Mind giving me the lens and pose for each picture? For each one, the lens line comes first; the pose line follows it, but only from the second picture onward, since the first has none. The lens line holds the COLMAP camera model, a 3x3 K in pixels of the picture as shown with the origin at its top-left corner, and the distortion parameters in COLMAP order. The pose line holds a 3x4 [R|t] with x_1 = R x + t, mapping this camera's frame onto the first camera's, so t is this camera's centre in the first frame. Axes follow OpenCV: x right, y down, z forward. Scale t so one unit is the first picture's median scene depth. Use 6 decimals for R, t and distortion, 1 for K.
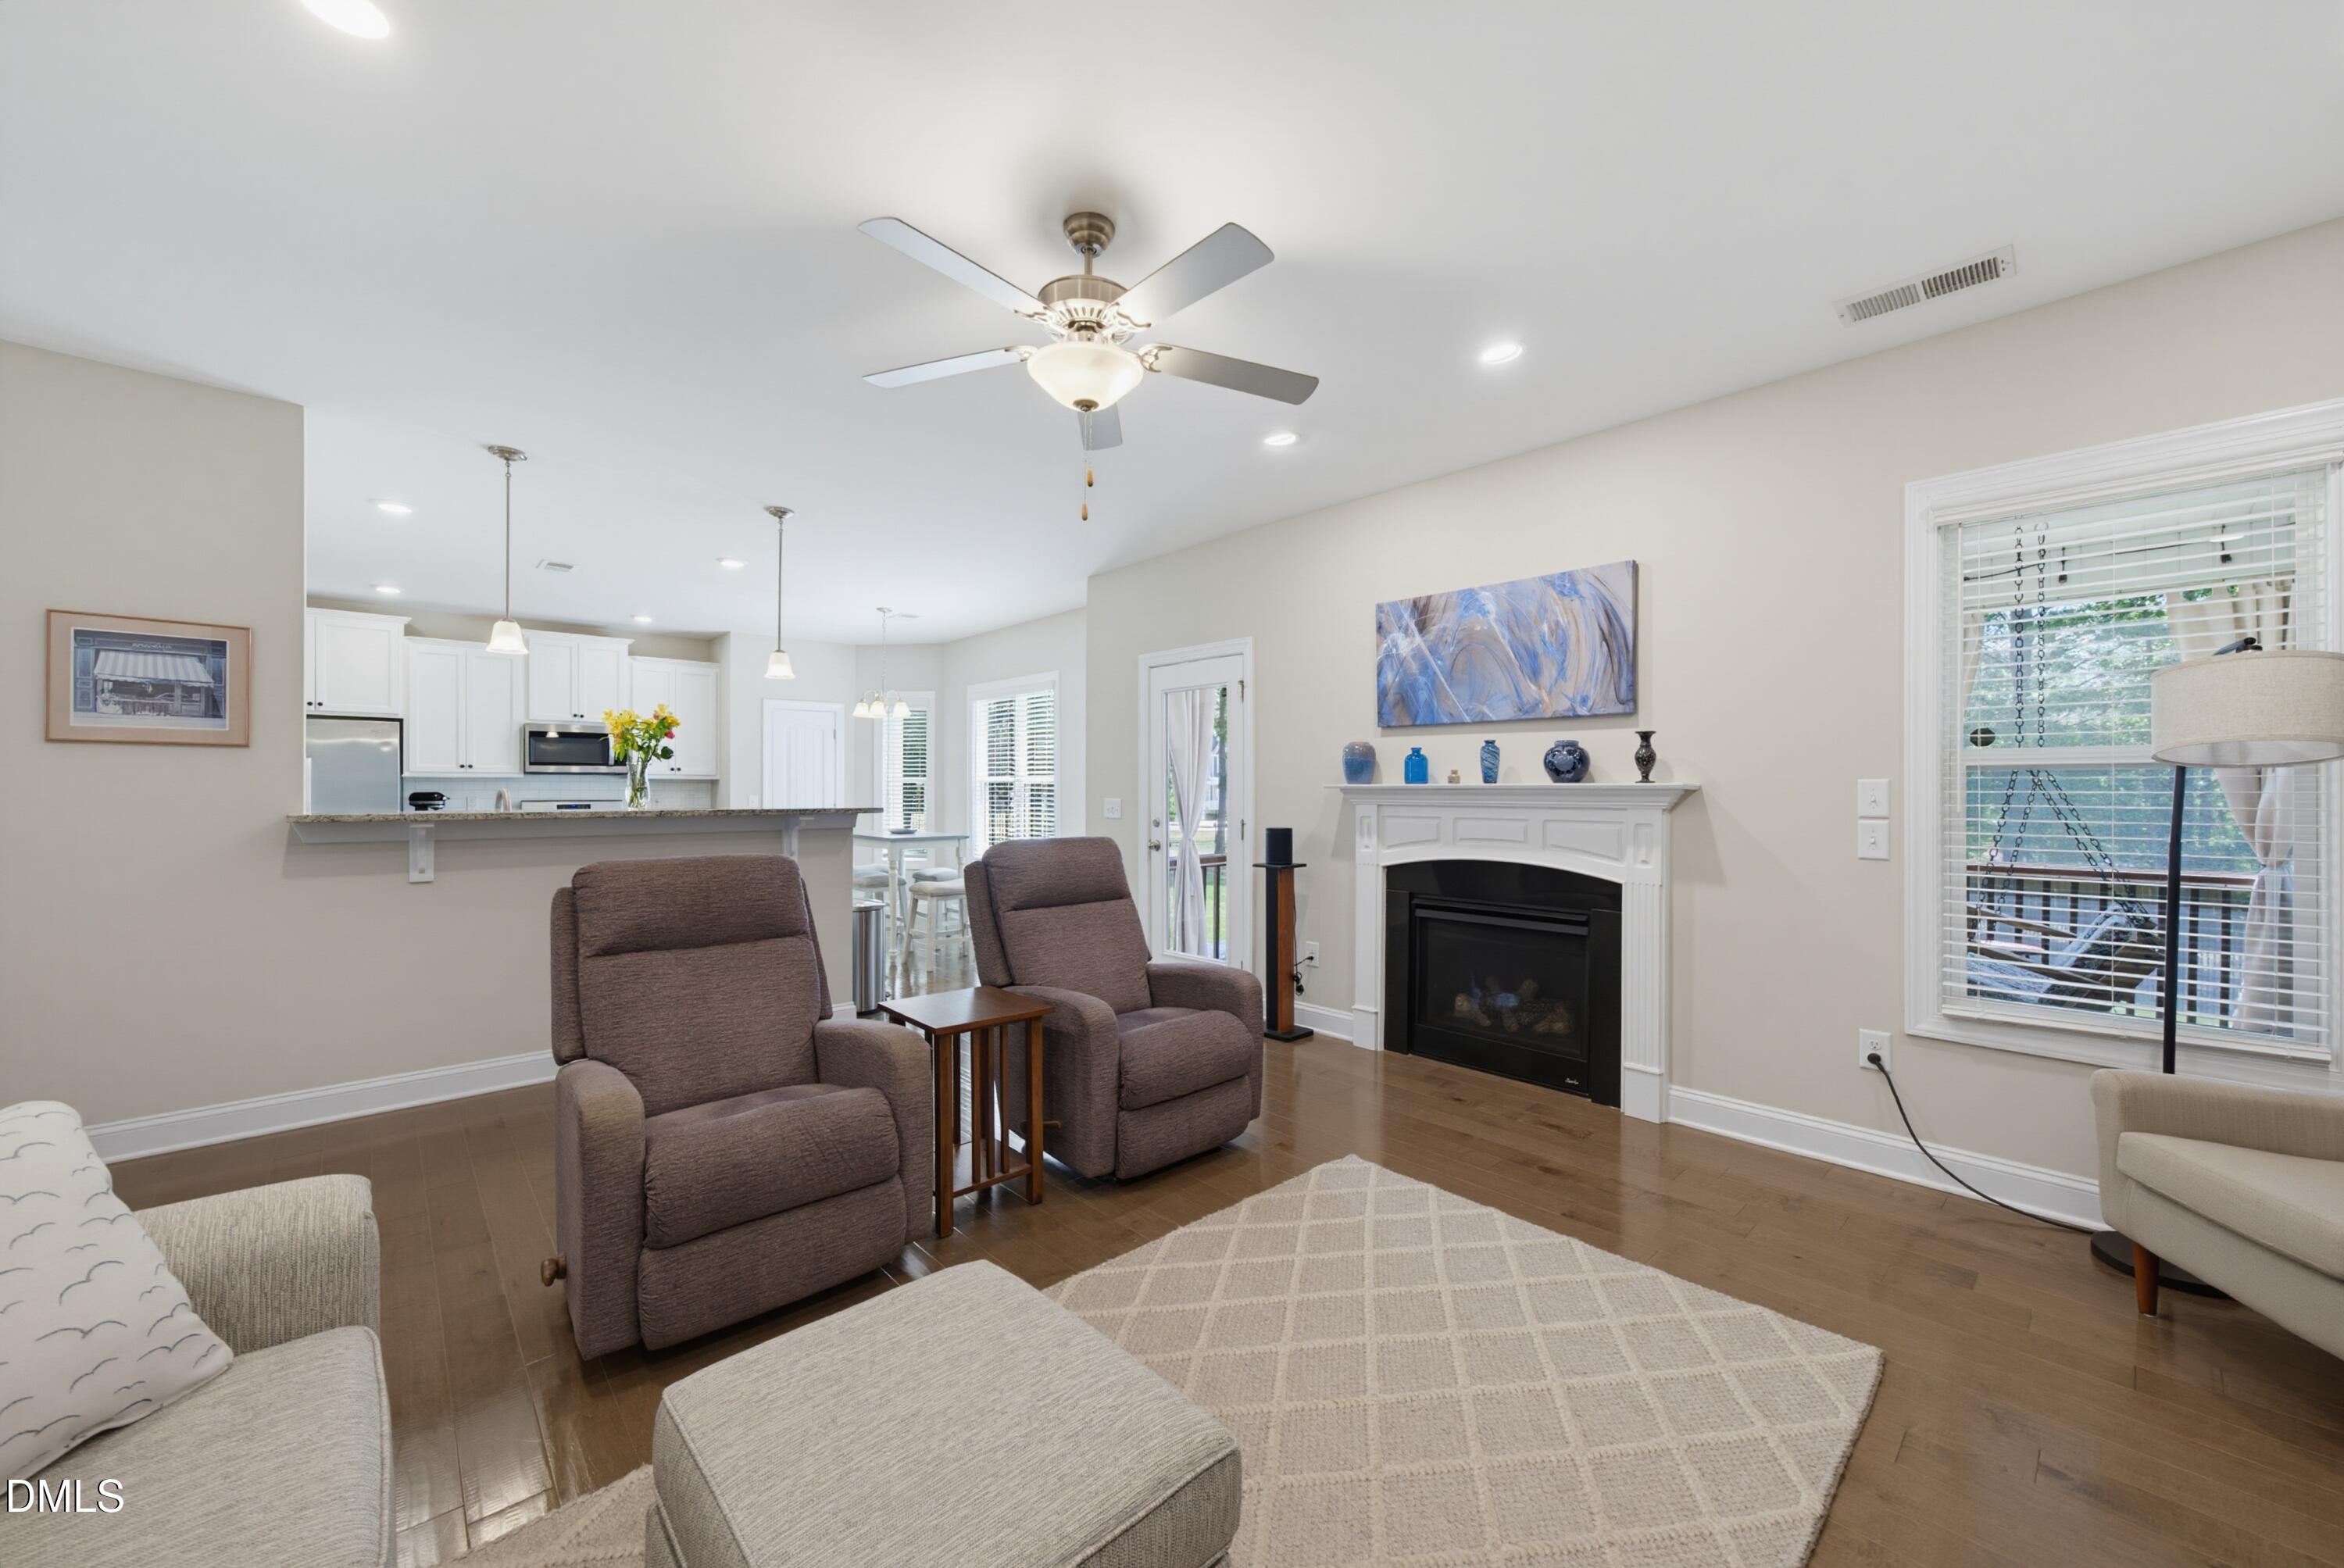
lens RADIAL K [[891.9, 0, 1181.7], [0, 891.9, 786.3], [0, 0, 1]] dist [-0.016616, -0.000354]
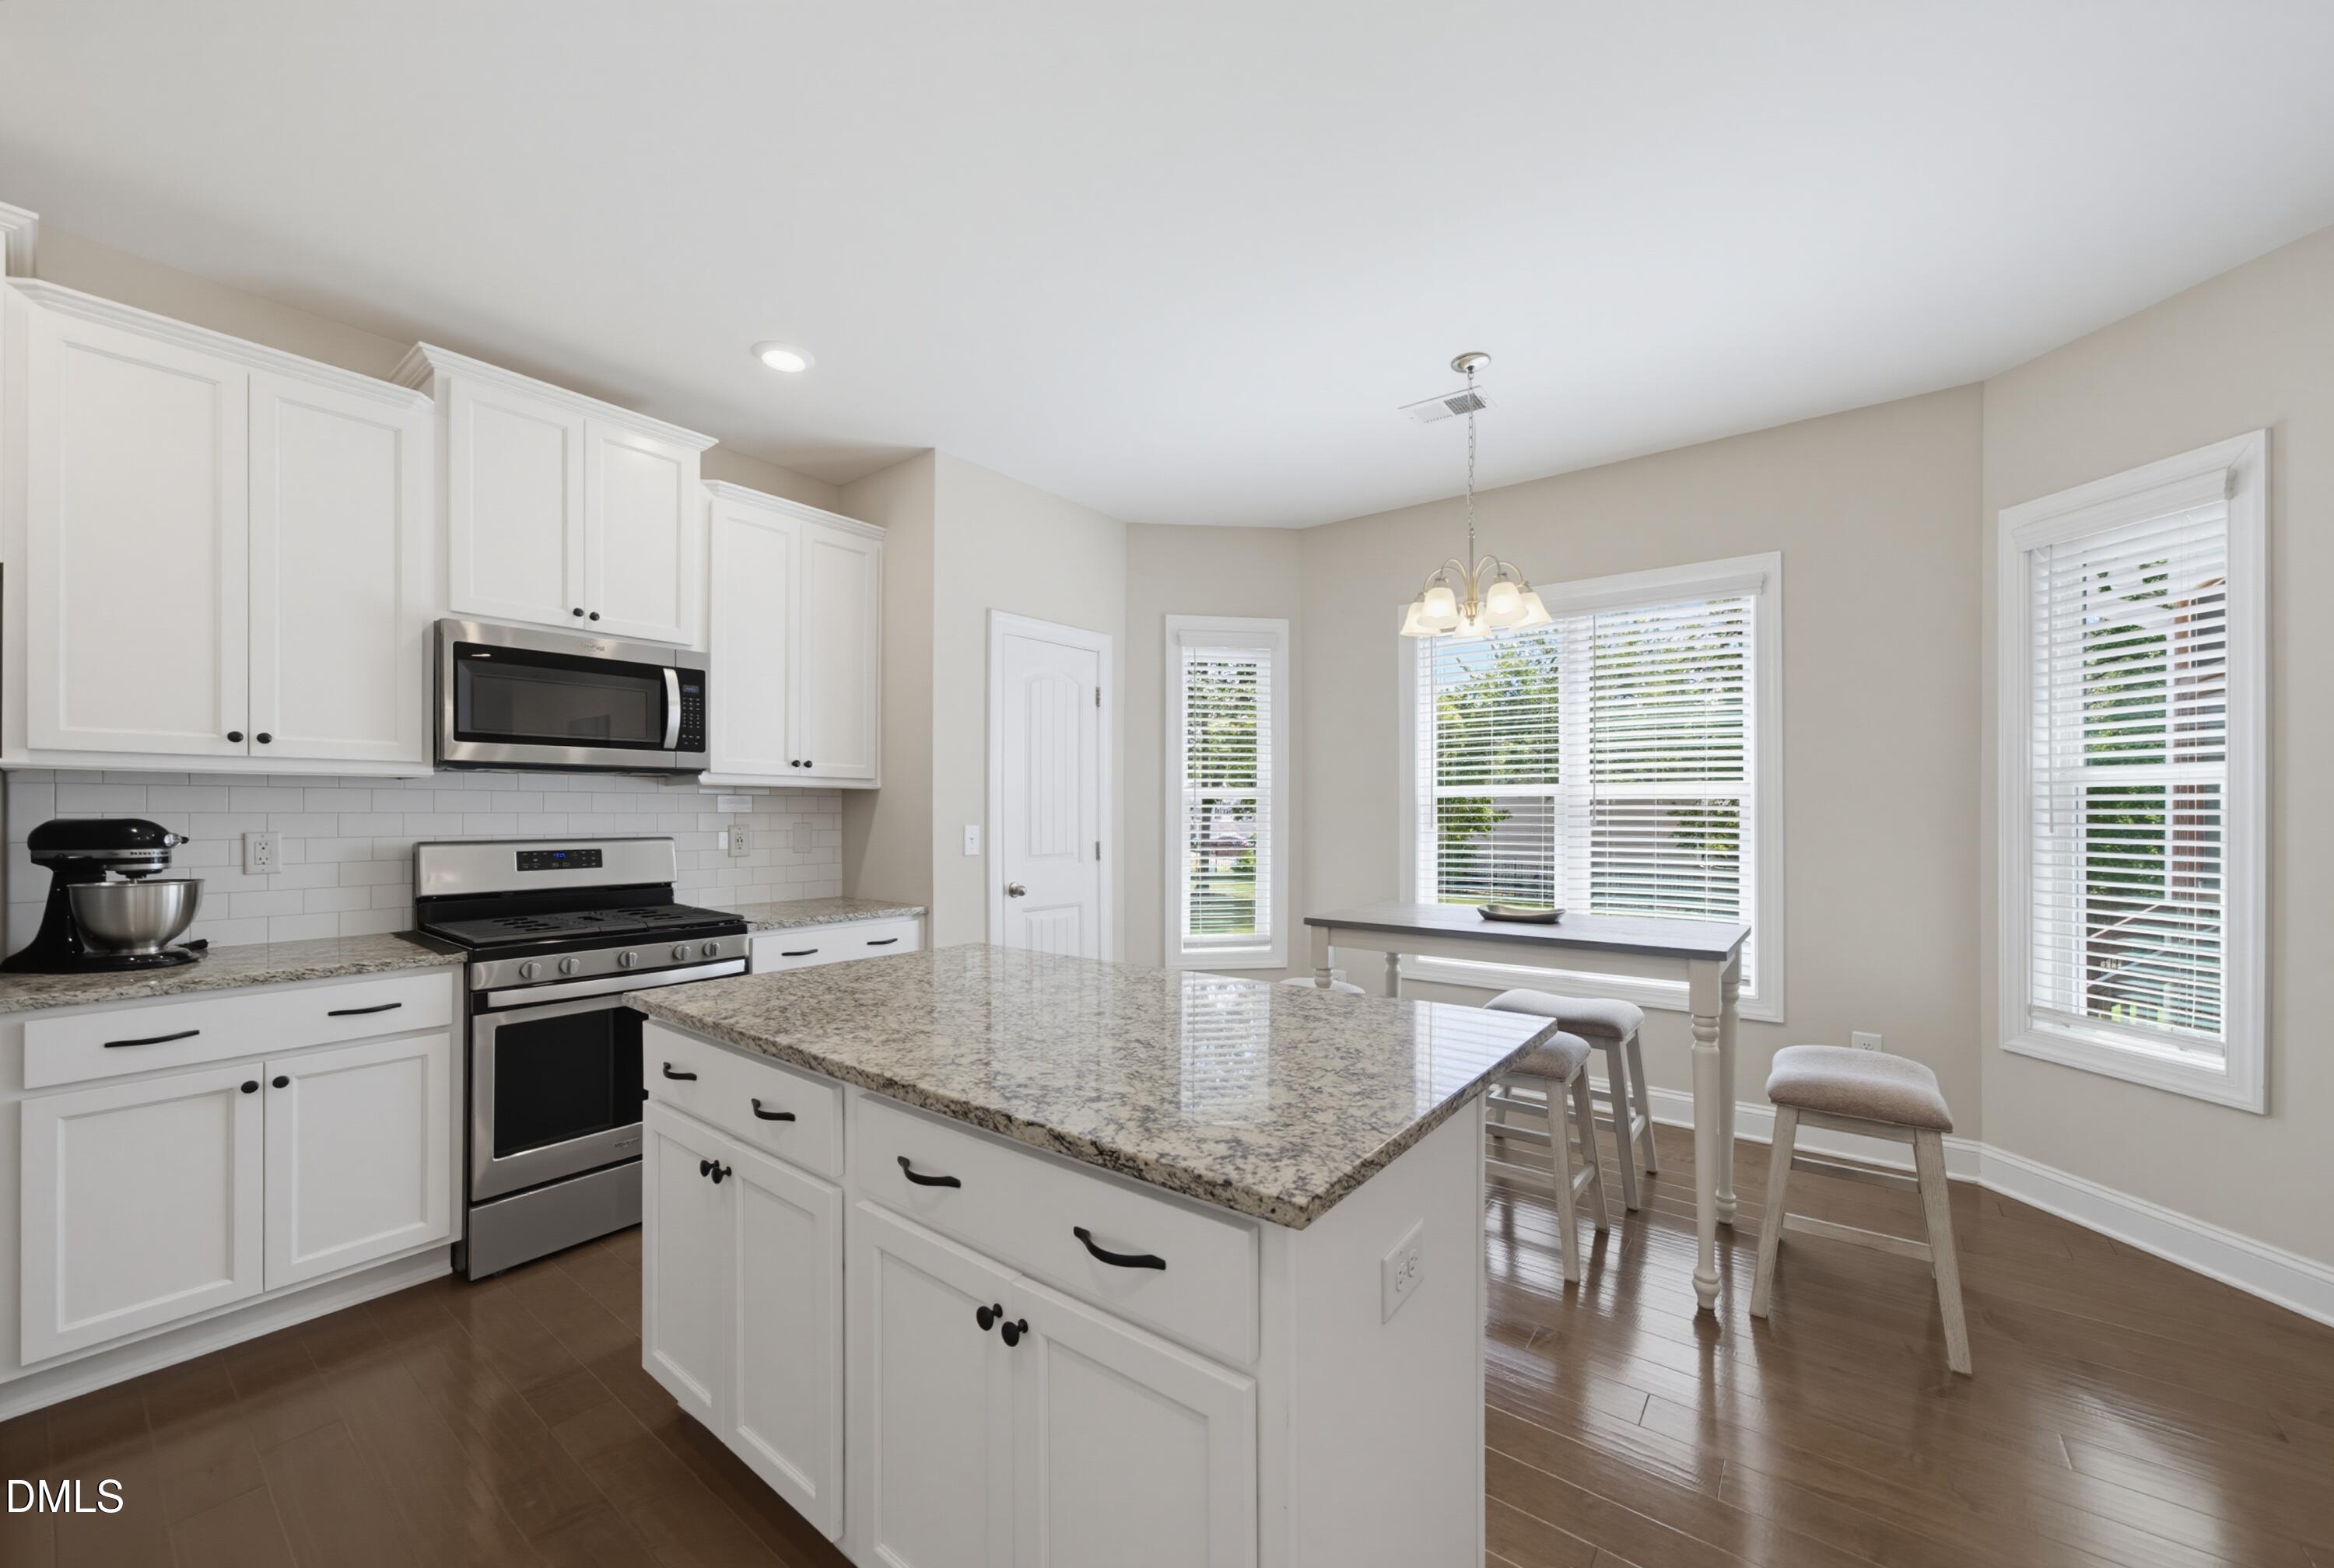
lens RADIAL K [[888.0, 0, 1188.6], [0, 888.0, 822.3], [0, 0, 1]] dist [-0.016616, -0.000354]
pose [[0.984305, 0.000501, 0.176475, -0.501979], [-0.002384, 0.999942, 0.010456, 0.003681], [-0.176459, -0.010712, 0.984250, 0.594901]]
